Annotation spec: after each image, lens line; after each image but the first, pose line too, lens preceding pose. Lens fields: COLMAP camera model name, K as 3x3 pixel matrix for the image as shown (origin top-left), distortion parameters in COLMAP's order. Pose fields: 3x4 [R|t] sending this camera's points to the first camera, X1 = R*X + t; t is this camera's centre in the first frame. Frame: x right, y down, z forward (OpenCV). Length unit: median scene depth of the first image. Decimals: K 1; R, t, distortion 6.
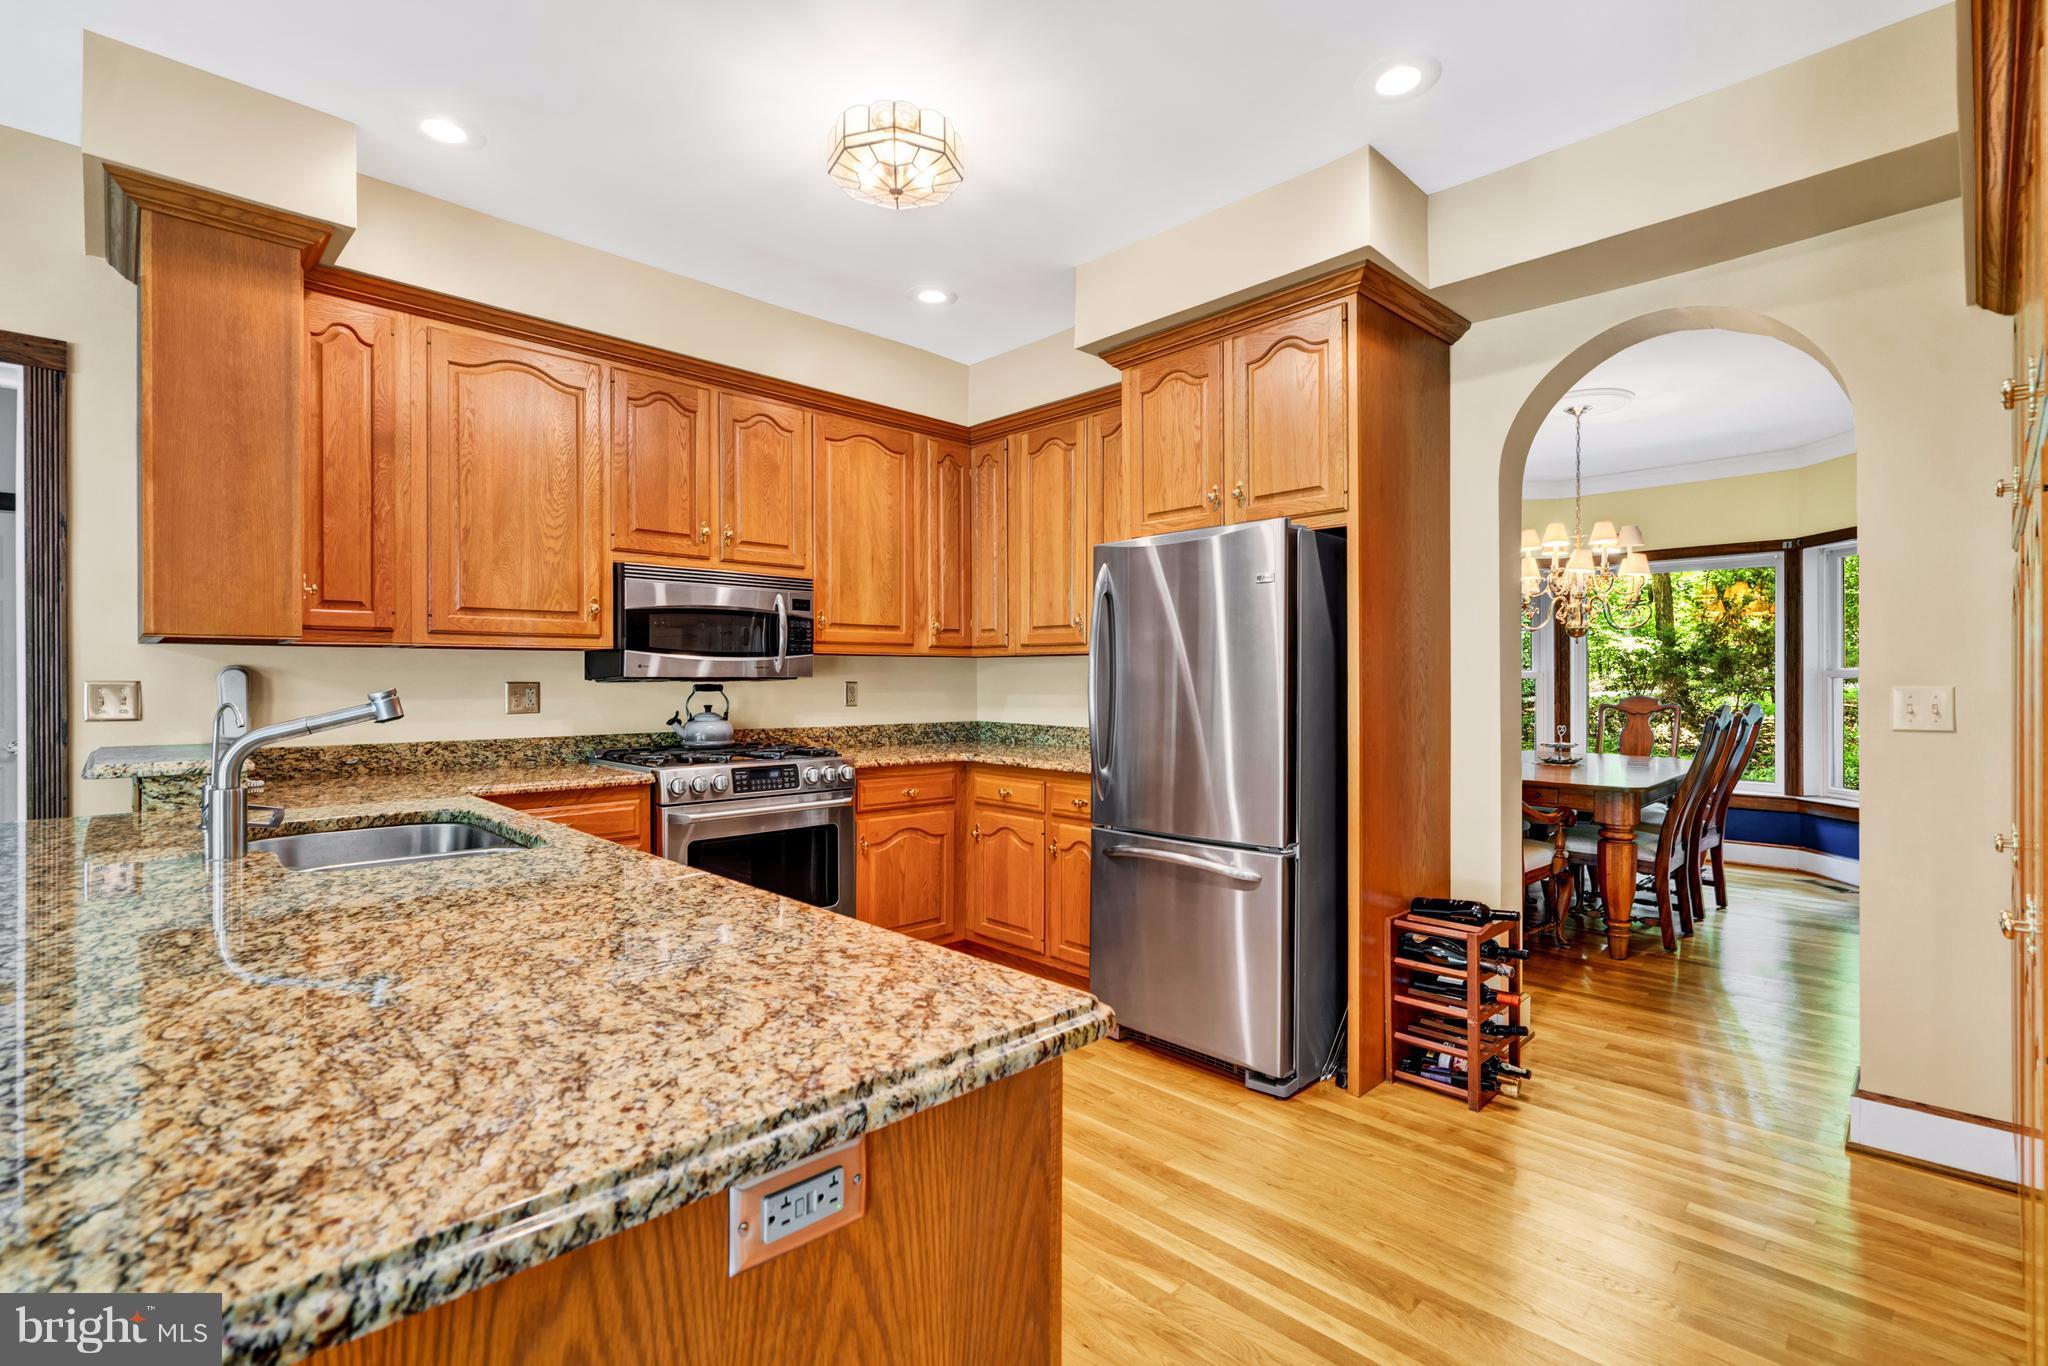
lens RADIAL K [[947.9, 0, 1018.6], [0, 947.9, 684.6], [0, 0, 1]] dist [-0.005045, 0.001328]
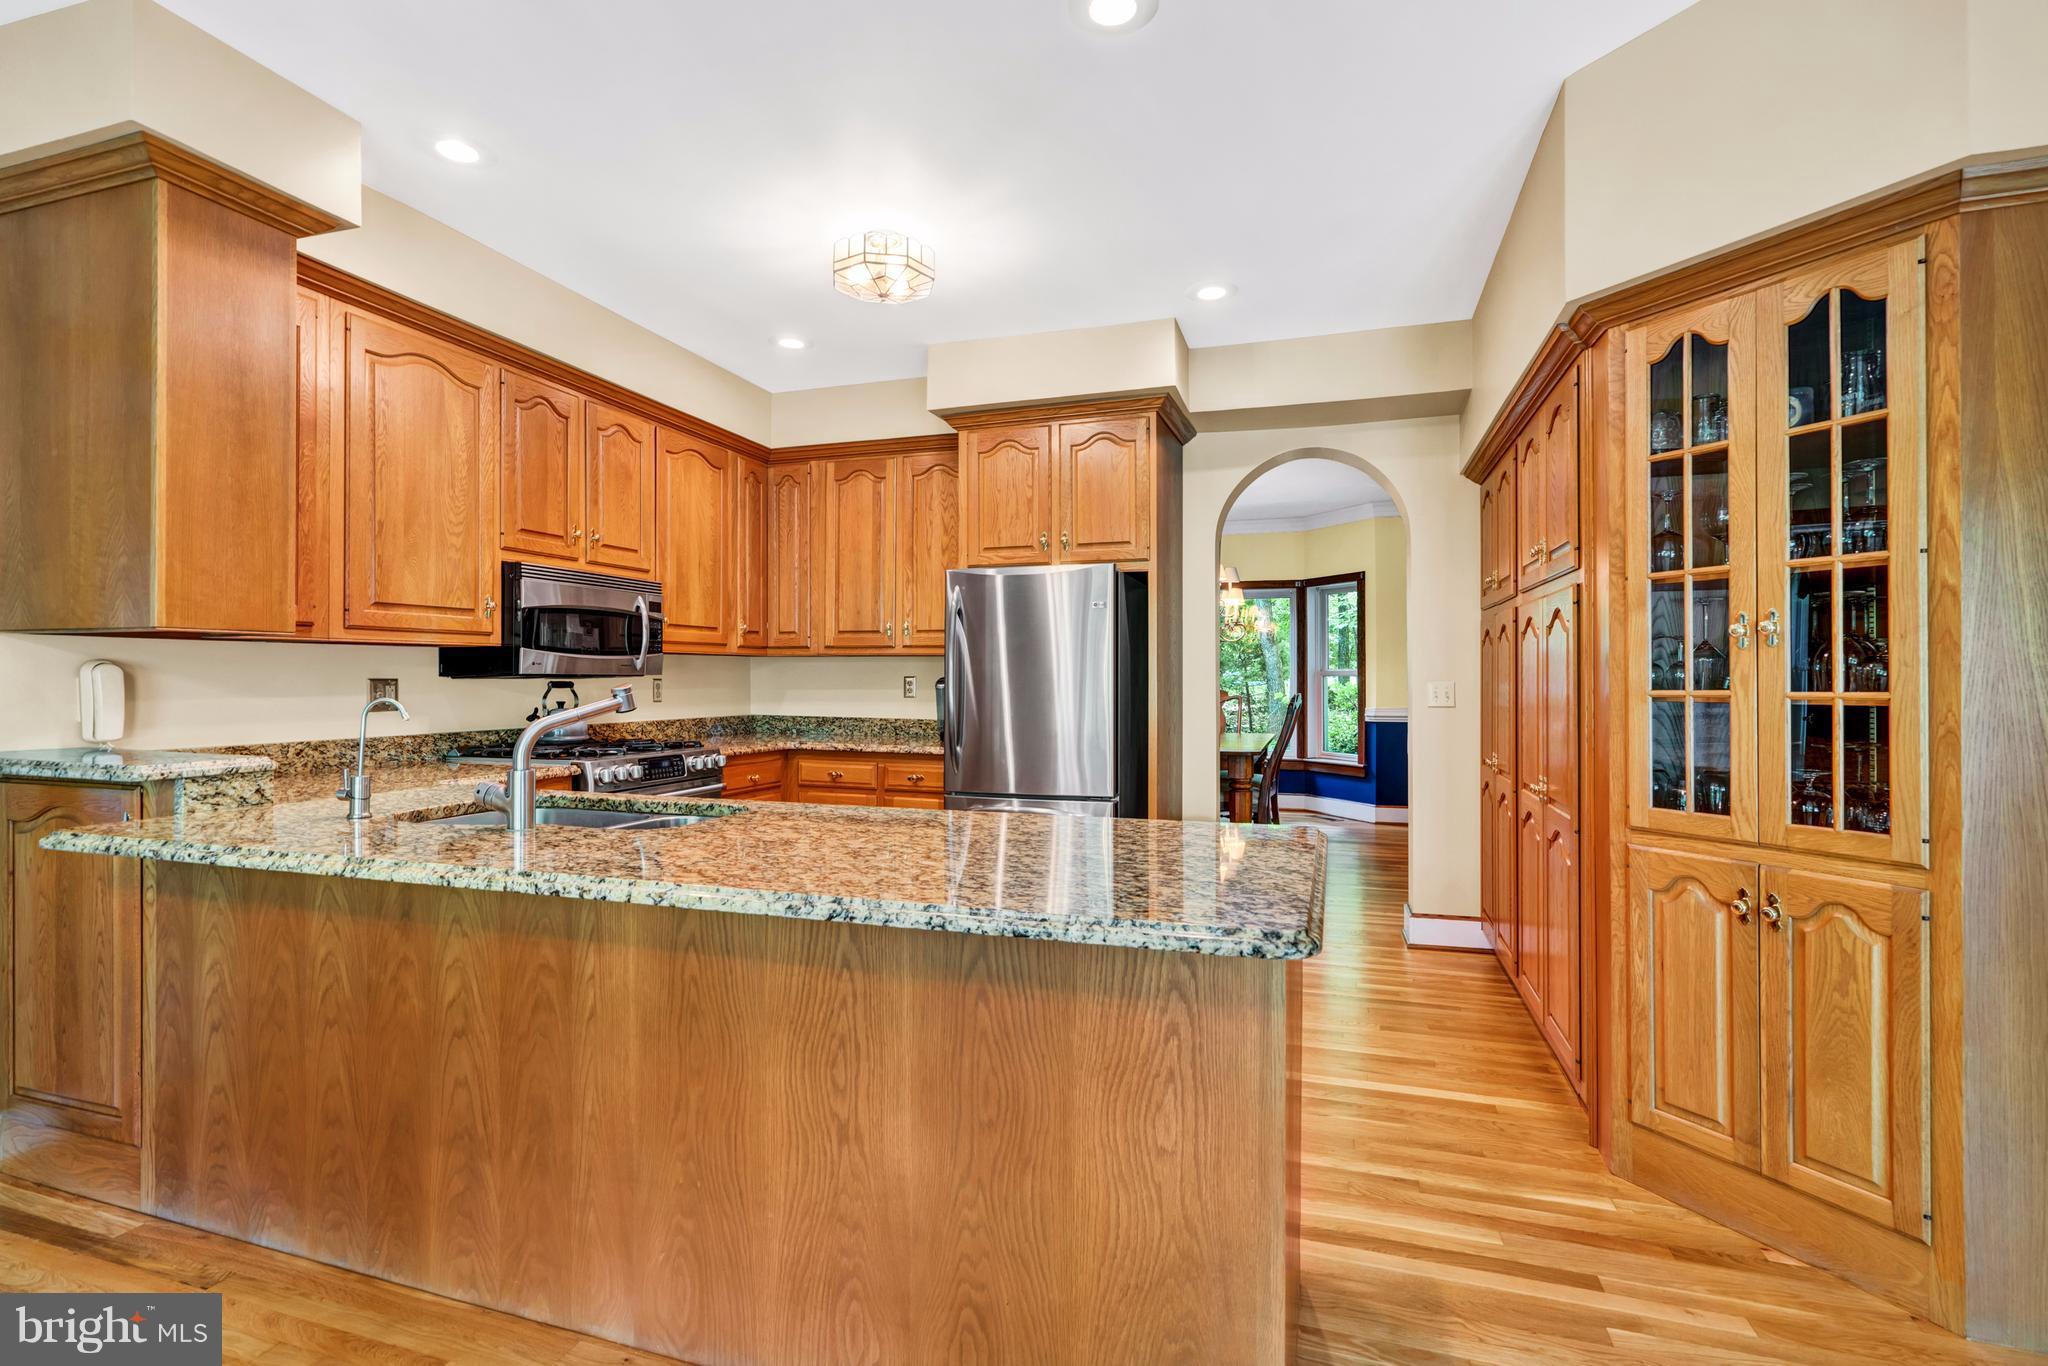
lens RADIAL K [[947.9, 0, 1032.3], [0, 947.9, 676.3], [0, 0, 1]] dist [-0.005045, 0.001328]
pose [[0.884855, 0.002194, 0.465861, -0.374932], [0.000400, 0.999985, -0.005469, 0.000466], [-0.465866, 0.005026, 0.884841, -0.151482]]
